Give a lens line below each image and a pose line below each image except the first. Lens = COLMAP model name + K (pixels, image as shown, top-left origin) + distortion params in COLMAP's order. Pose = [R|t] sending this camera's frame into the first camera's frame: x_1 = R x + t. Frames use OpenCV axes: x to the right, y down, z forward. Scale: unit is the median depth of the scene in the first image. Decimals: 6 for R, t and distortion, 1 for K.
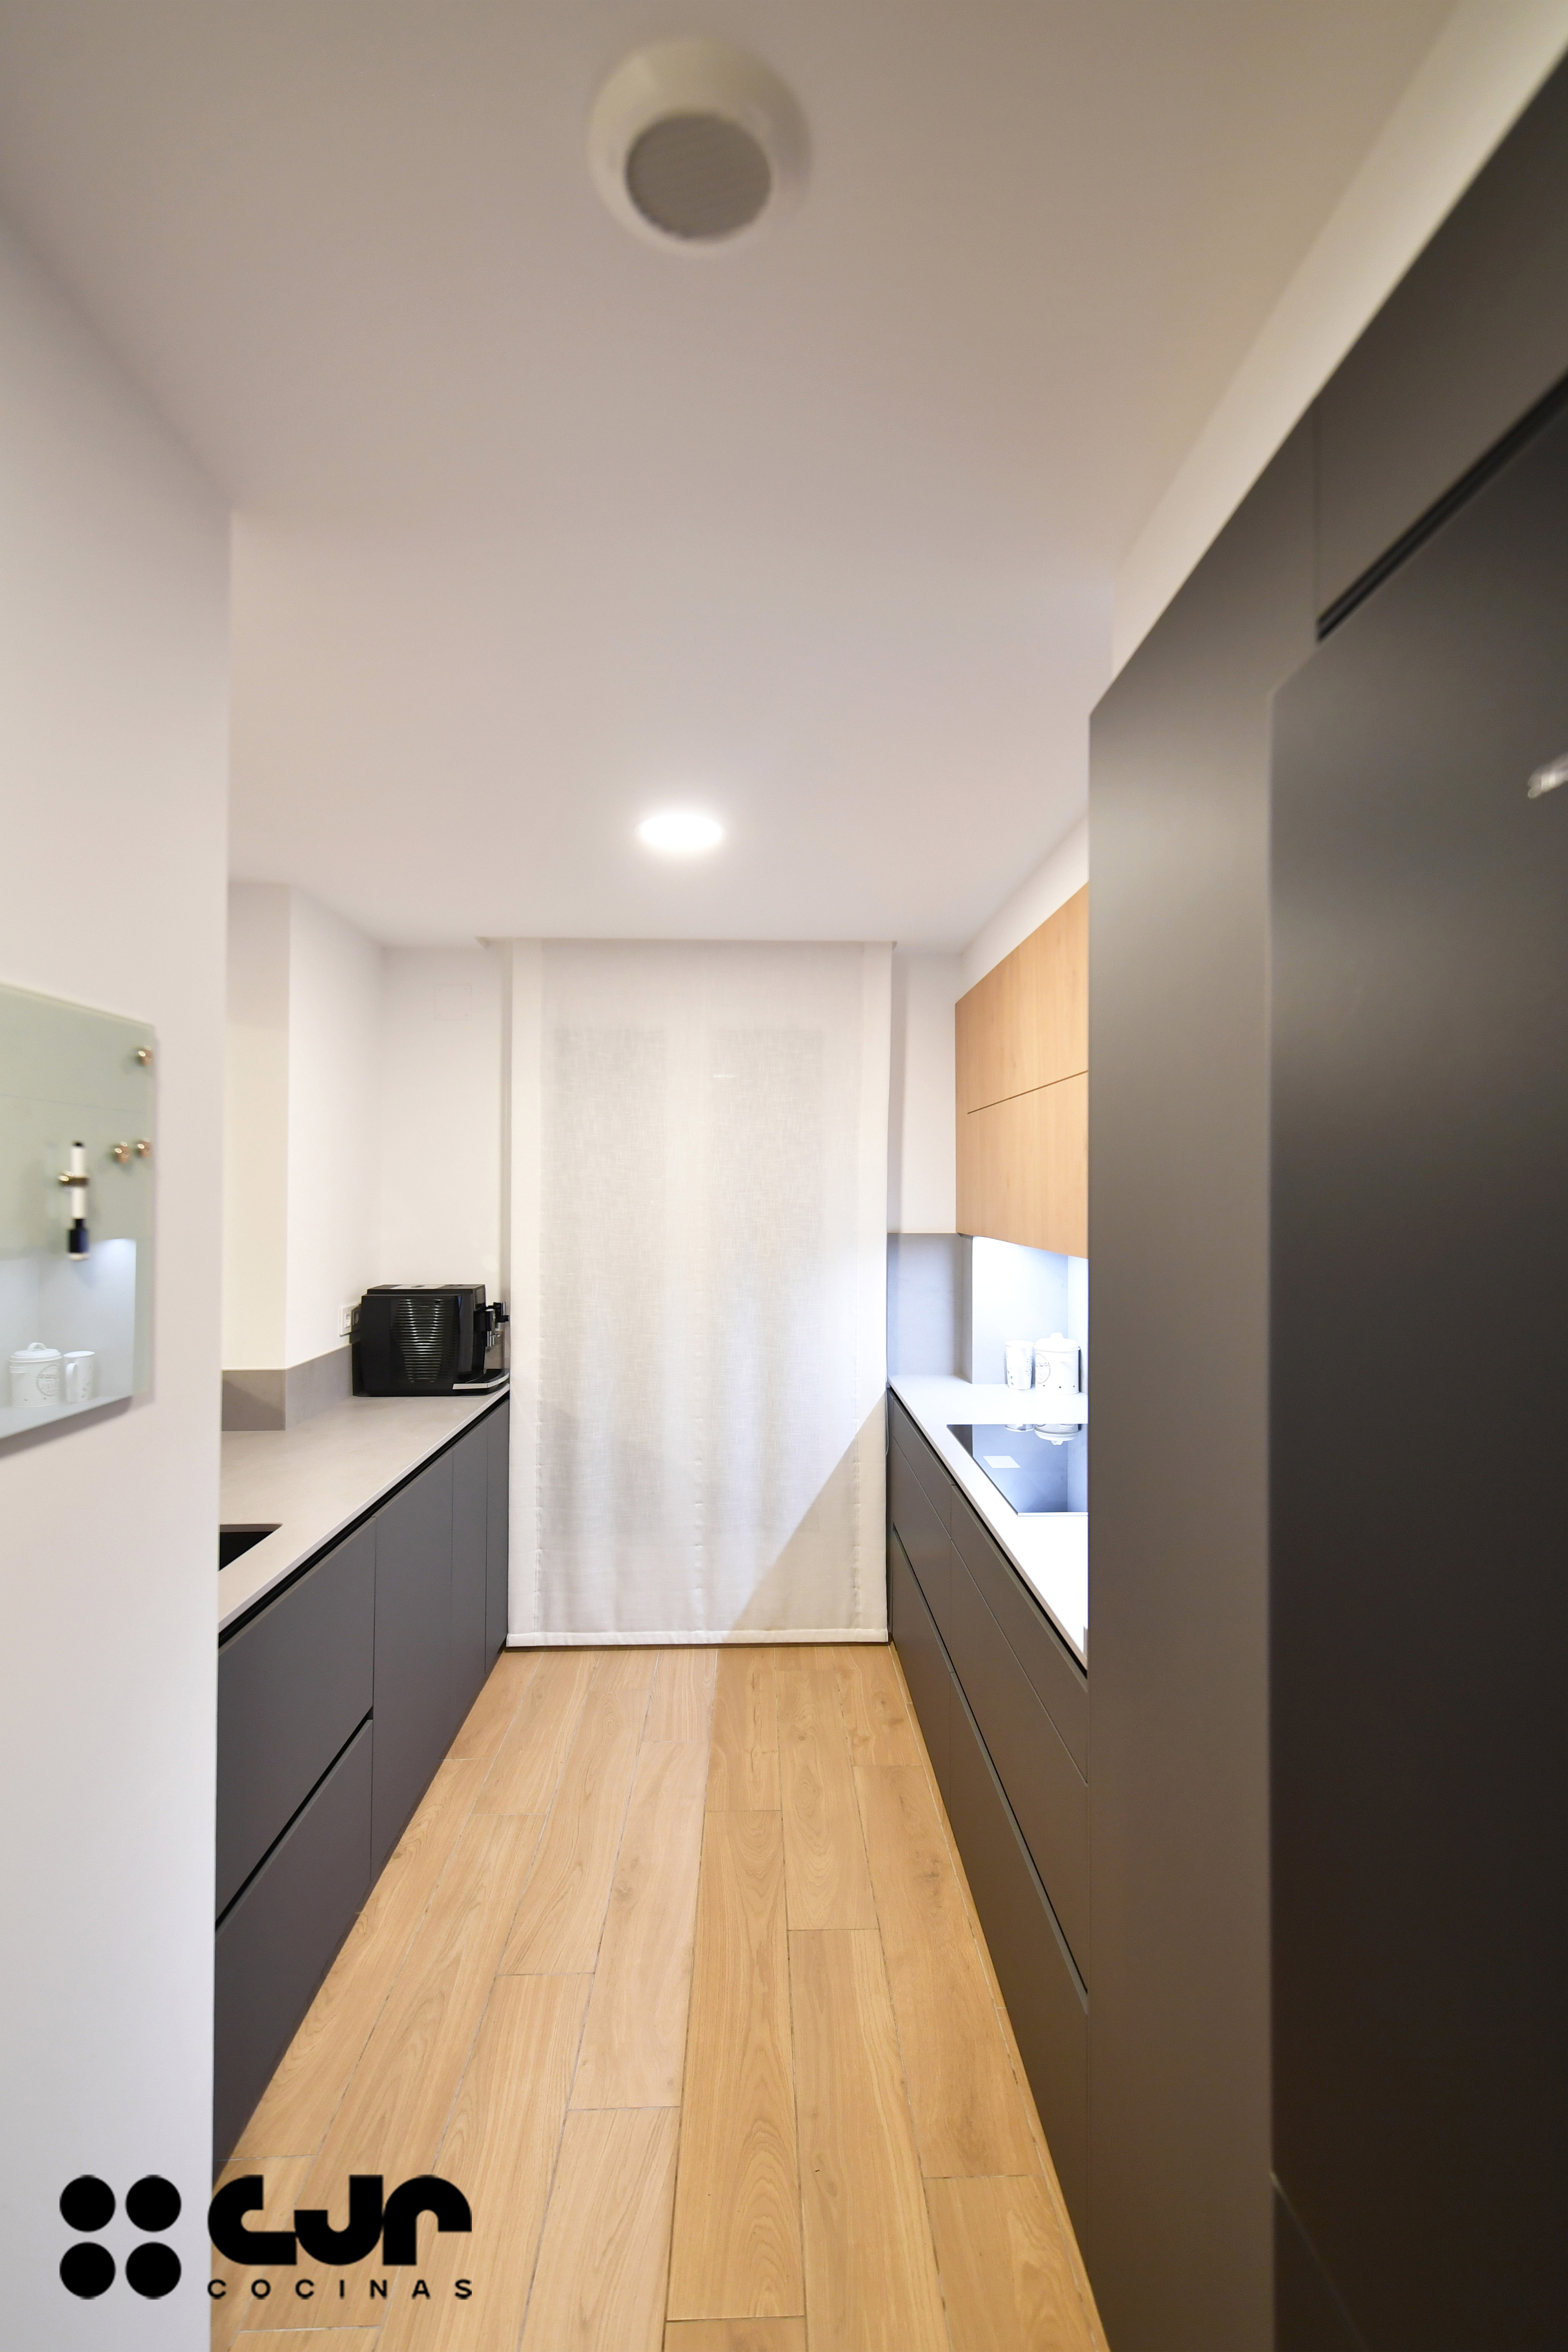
lens RADIAL K [[1055.7, 0, 782.8], [0, 1055.7, 1168.9], [0, 0, 1]] dist [0.004130, -0.003195]
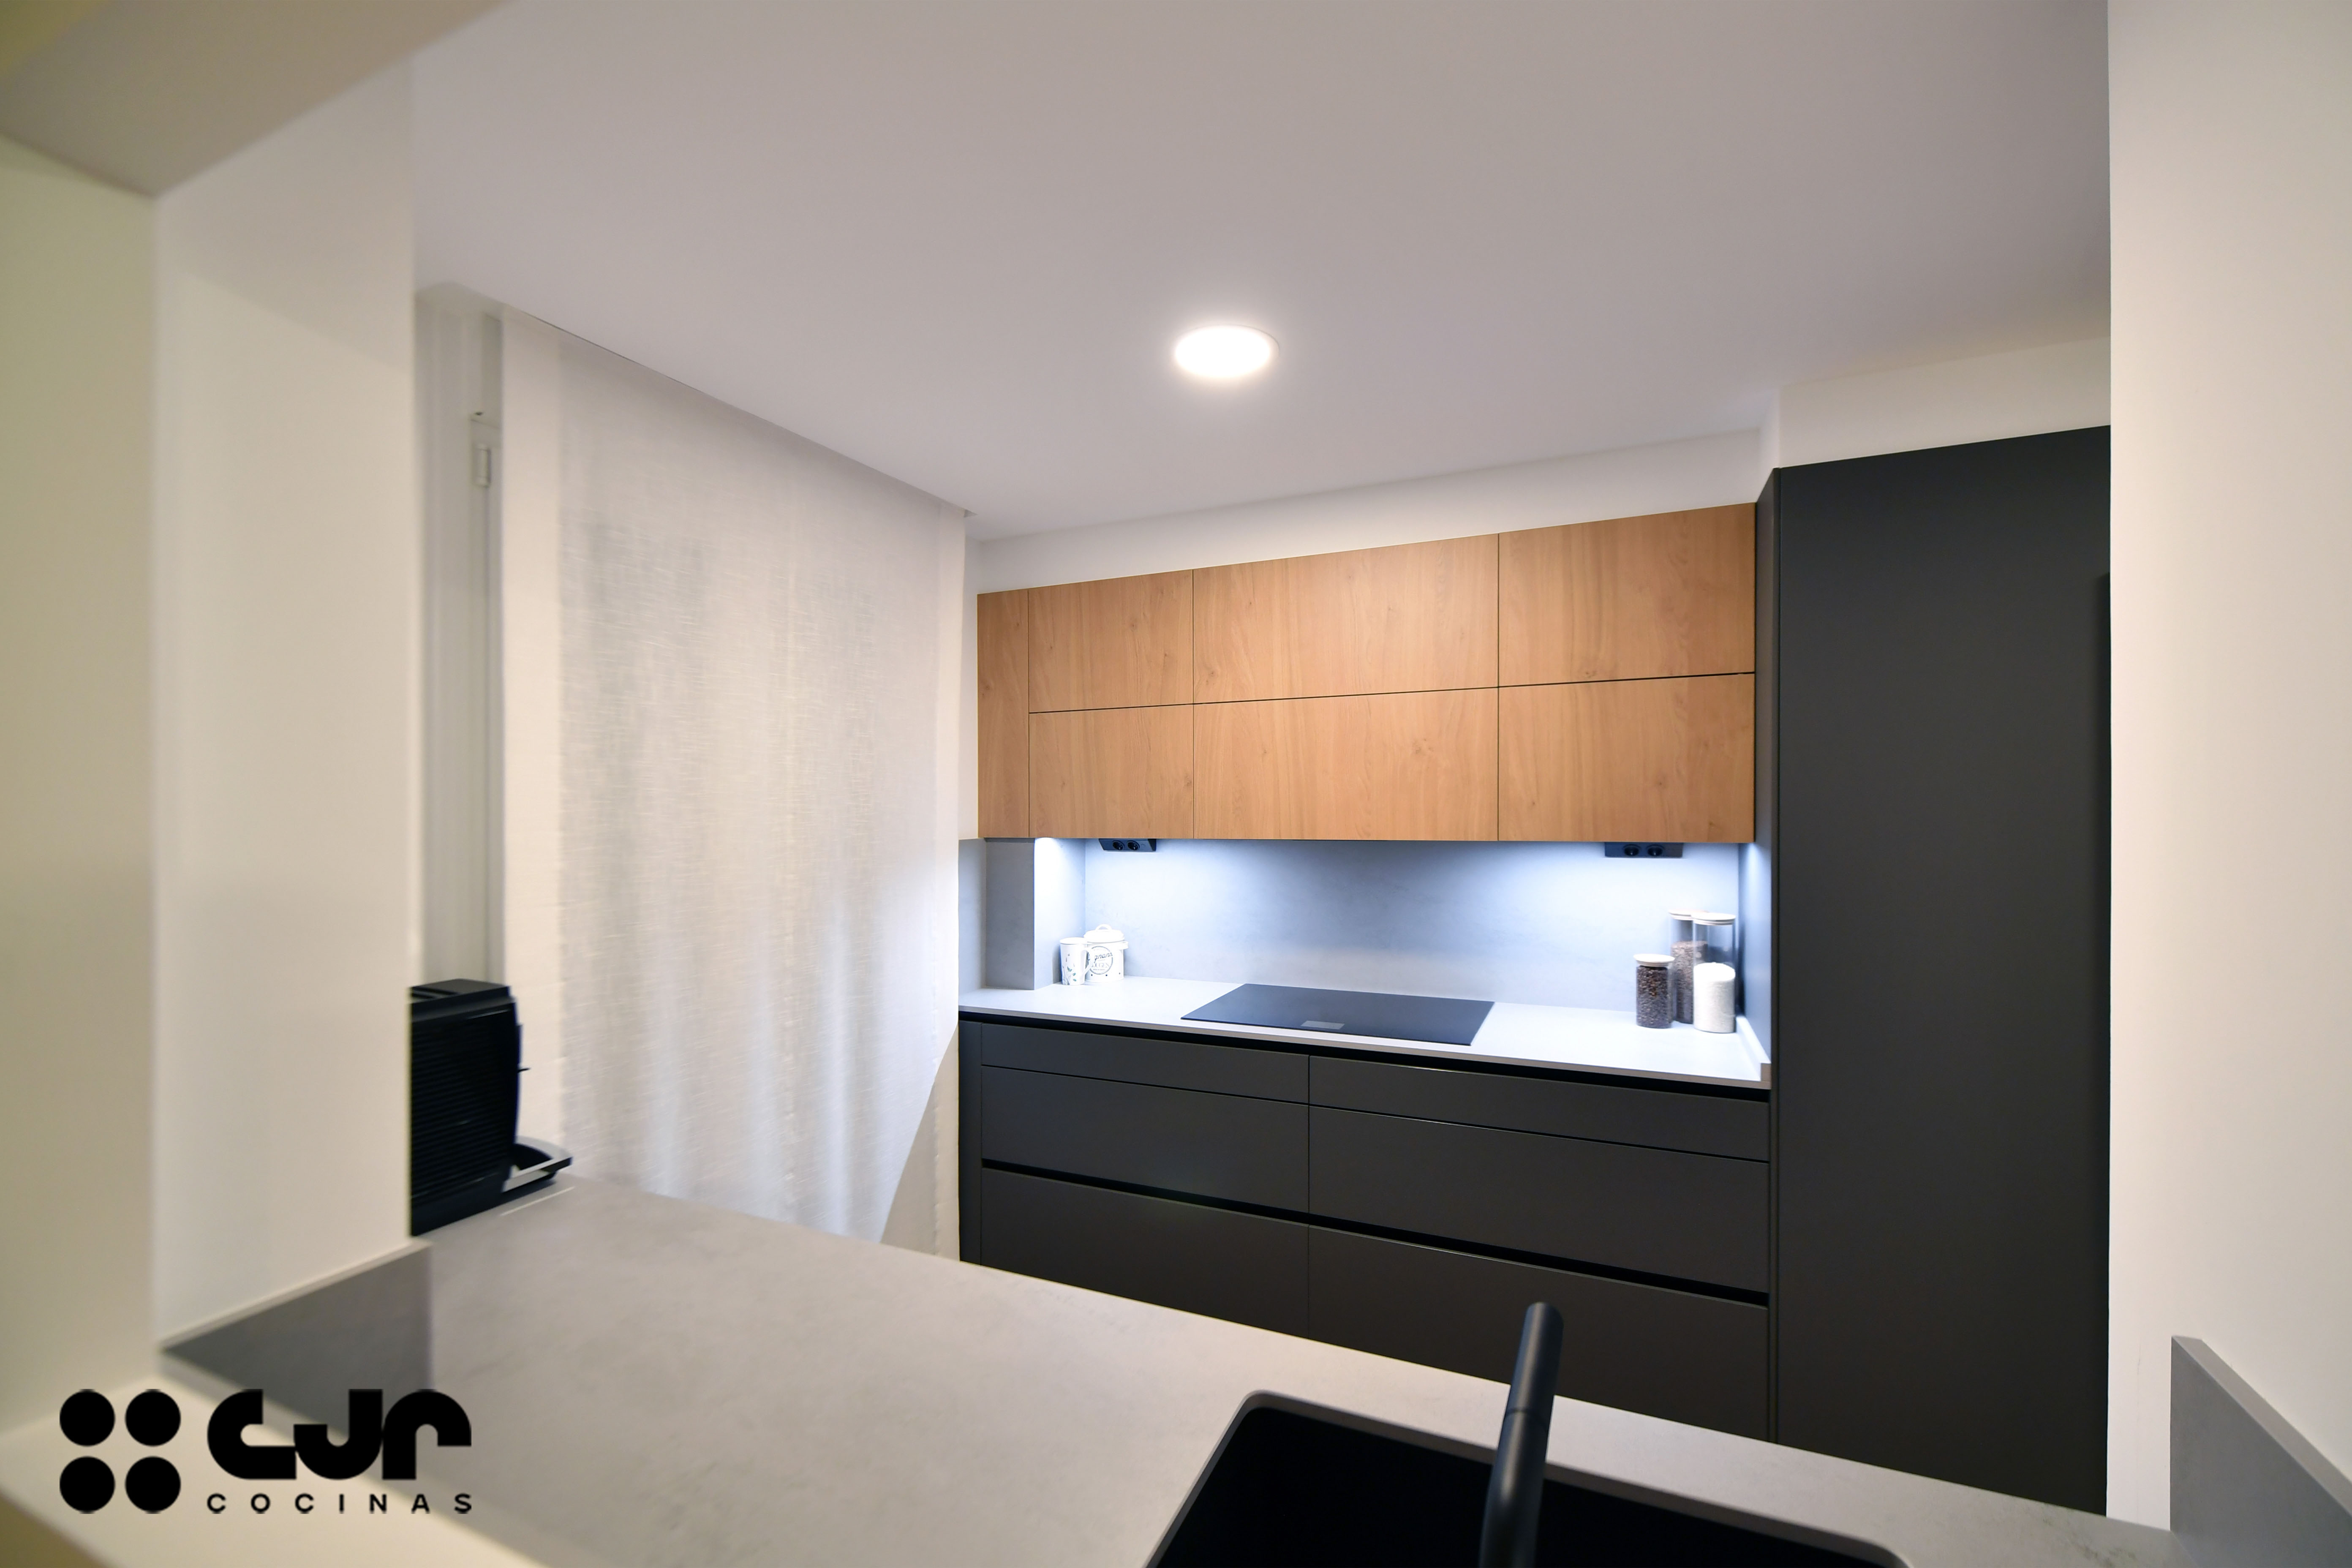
lens RADIAL K [[928.6, 0, 1218.2], [0, 928.6, 789.7], [0, 0, 1]] dist [0.005512, -0.002249]
pose [[0.419357, 0.000545, 0.907821, -0.556686], [-0.005417, 0.999984, 0.001902, 0.016466], [-0.907805, -0.005716, 0.419354, 0.505407]]
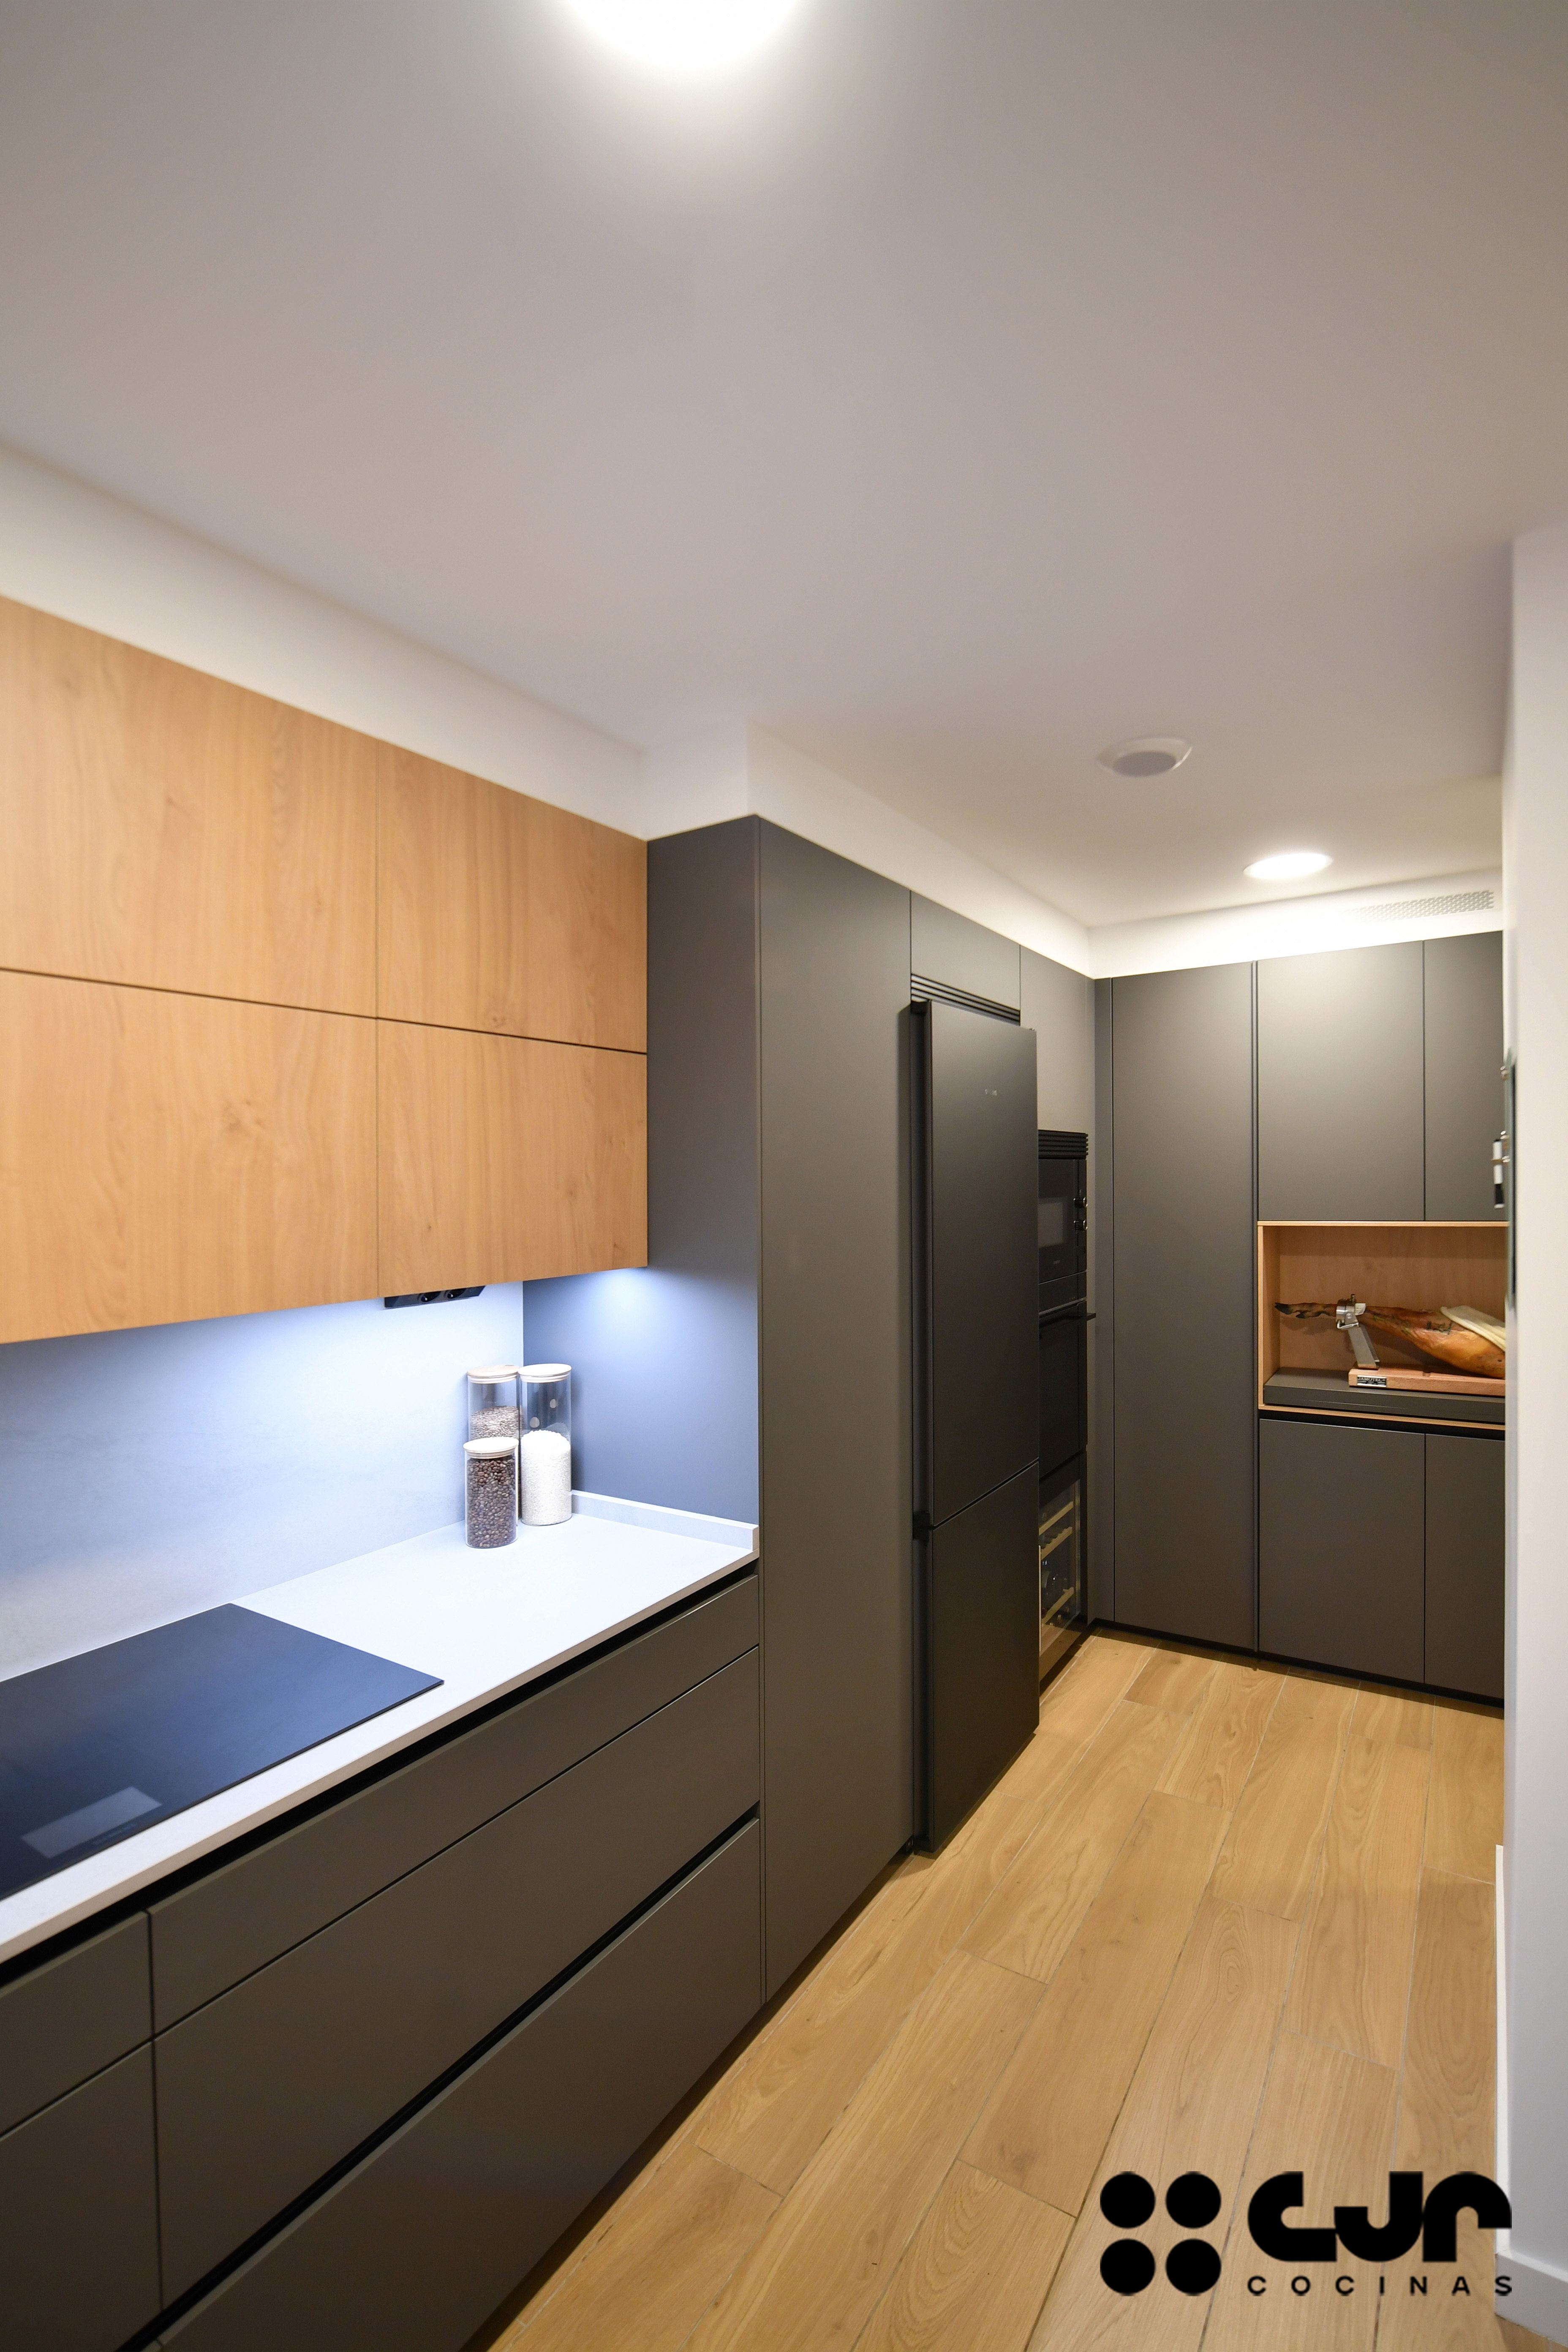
lens RADIAL K [[1055.7, 0, 790.2], [0, 1055.7, 1182.9], [0, 0, 1]] dist [0.004130, -0.003195]
pose [[-0.817946, -0.003413, 0.575286, -0.212187], [-0.005321, 0.999985, -0.001632, 0.007149], [-0.575271, -0.004396, -0.817951, 0.882883]]
